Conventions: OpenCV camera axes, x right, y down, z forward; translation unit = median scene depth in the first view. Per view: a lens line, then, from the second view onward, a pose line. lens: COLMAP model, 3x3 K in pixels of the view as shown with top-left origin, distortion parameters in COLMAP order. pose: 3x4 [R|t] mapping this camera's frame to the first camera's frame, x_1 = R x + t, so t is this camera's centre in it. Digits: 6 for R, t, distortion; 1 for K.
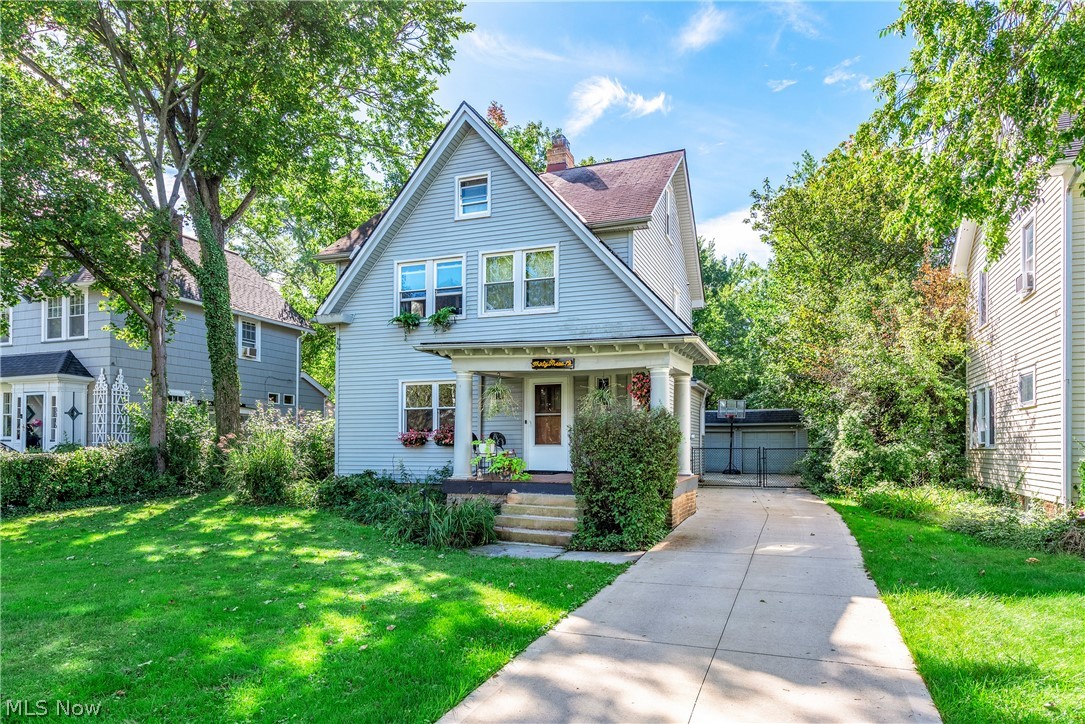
lens RADIAL K [[688.2, 0, 542.6], [0, 688.2, 435.9], [0, 0, 1]] dist [0.007534, 0.001344]
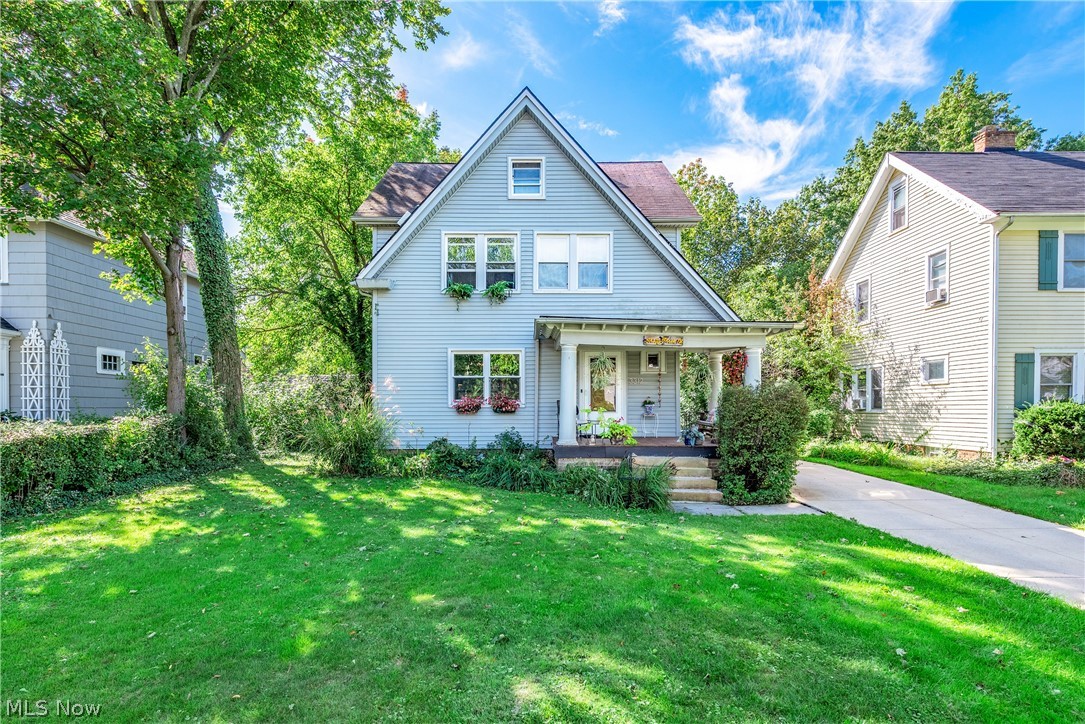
lens RADIAL K [[589.3, 0, 541.0], [0, 589.3, 413.0], [0, 0, 1]] dist [0.001511, 0.000493]
pose [[0.932545, -0.003889, 0.361033, -0.407296], [-0.003977, 0.999771, 0.021044, -0.004512], [-0.361032, -0.021060, 0.932316, 0.134244]]
